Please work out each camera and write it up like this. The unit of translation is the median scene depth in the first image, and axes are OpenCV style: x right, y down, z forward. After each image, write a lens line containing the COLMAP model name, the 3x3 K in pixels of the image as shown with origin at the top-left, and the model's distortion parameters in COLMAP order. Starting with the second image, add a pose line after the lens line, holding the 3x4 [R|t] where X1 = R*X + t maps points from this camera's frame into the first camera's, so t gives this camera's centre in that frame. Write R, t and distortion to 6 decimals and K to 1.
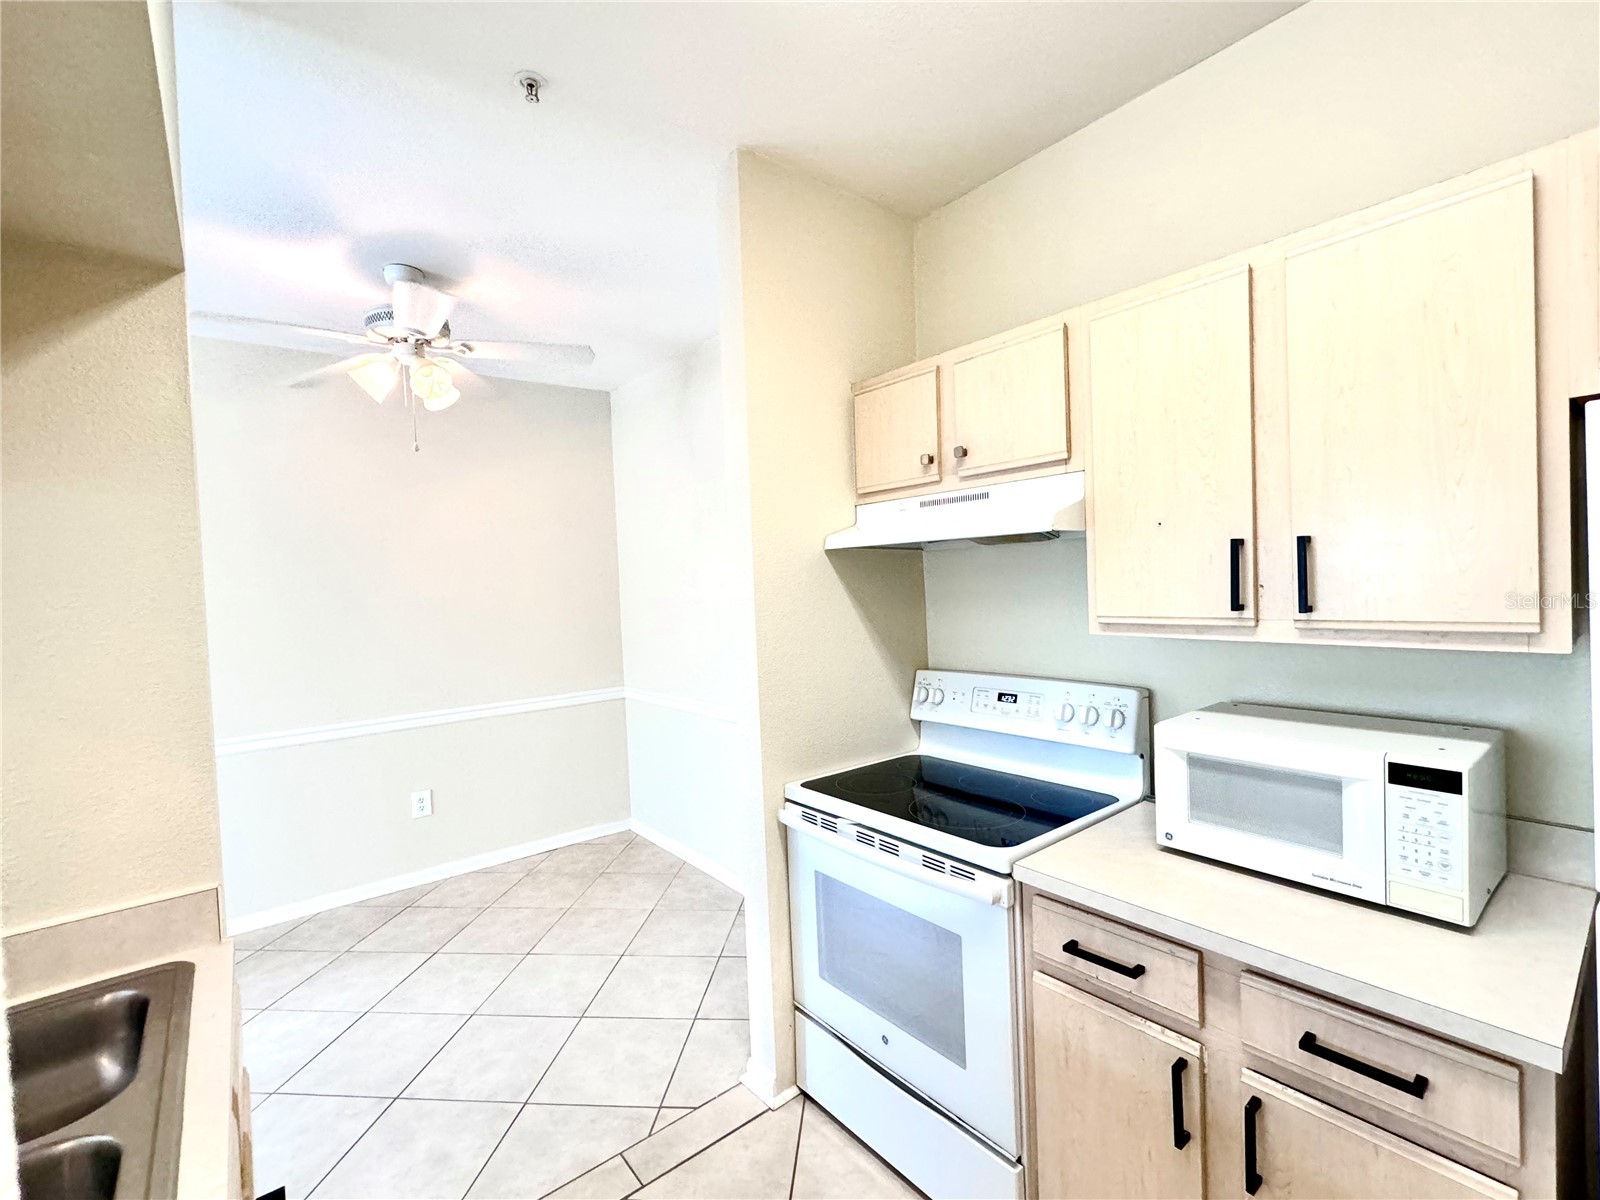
lens RADIAL K [[713.7, 0, 800.0], [0, 713.7, 600.0], [0, 0, 1]] dist [-0.001144, 0.000569]
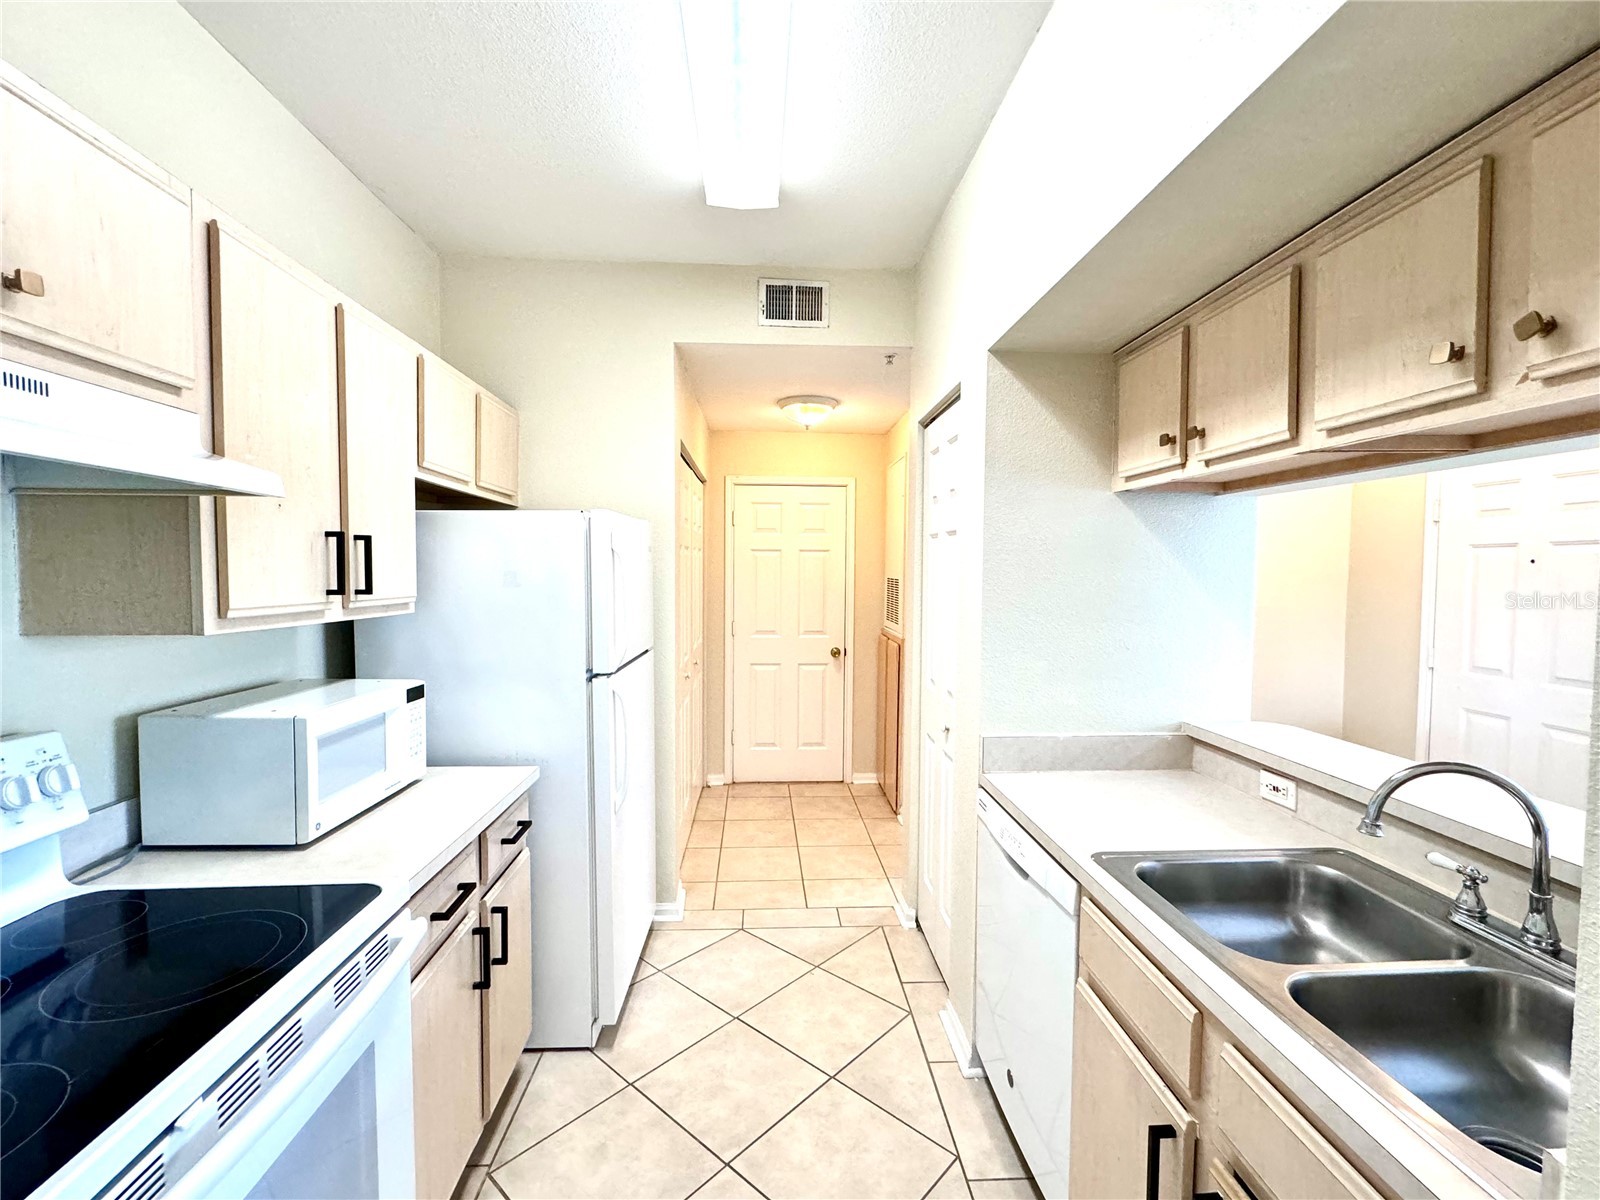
lens RADIAL K [[689.1, 0, 800.0], [0, 689.1, 600.0], [0, 0, 1]] dist [0.000678, 0.000318]
pose [[-0.813798, 0.011399, 0.581035, -0.591512], [0.042928, 0.998255, 0.040541, 0.009356], [-0.579559, 0.057935, -0.812868, 1.392954]]
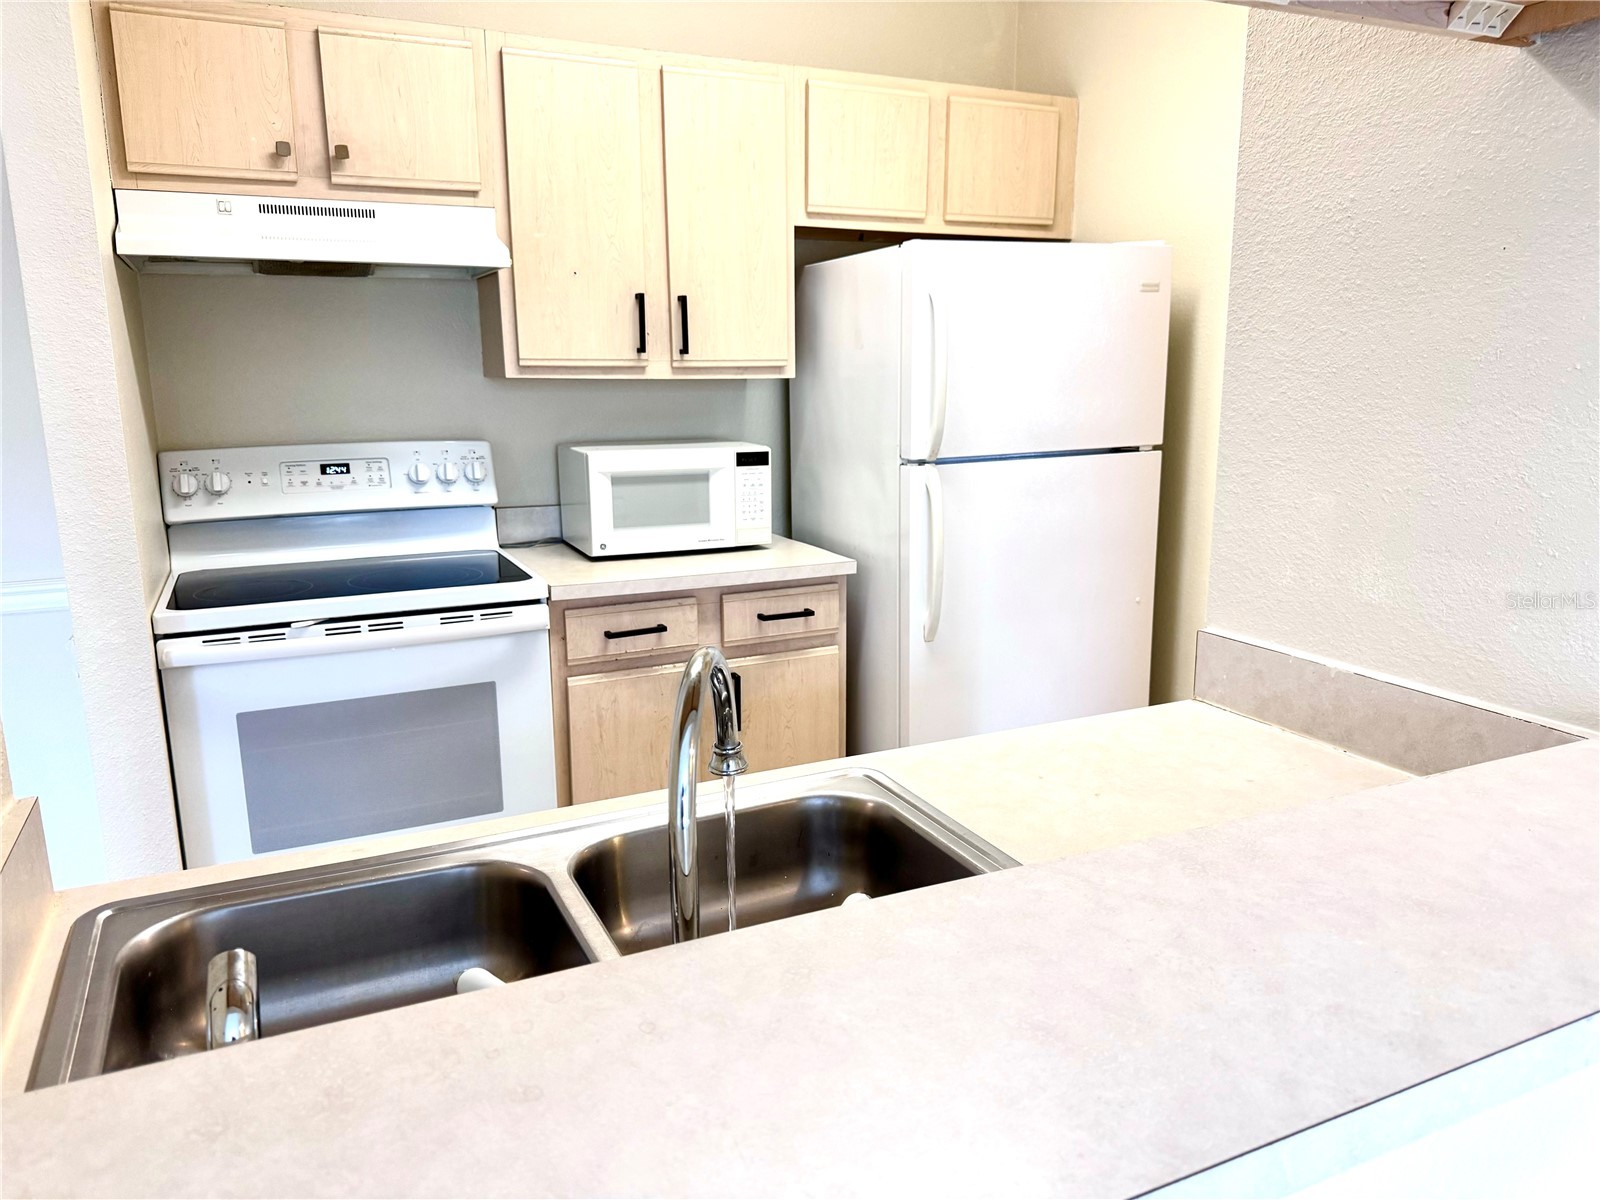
lens RADIAL K [[1145.2, 0, 800.0], [0, 1145.2, 600.0], [0, 0, 1]] dist [0.126391, -0.181432]
pose [[0.233935, -0.160626, 0.958892, -1.293512], [0.024538, 0.986920, 0.159335, 0.122303], [-0.971942, -0.013745, 0.234817, 0.225529]]
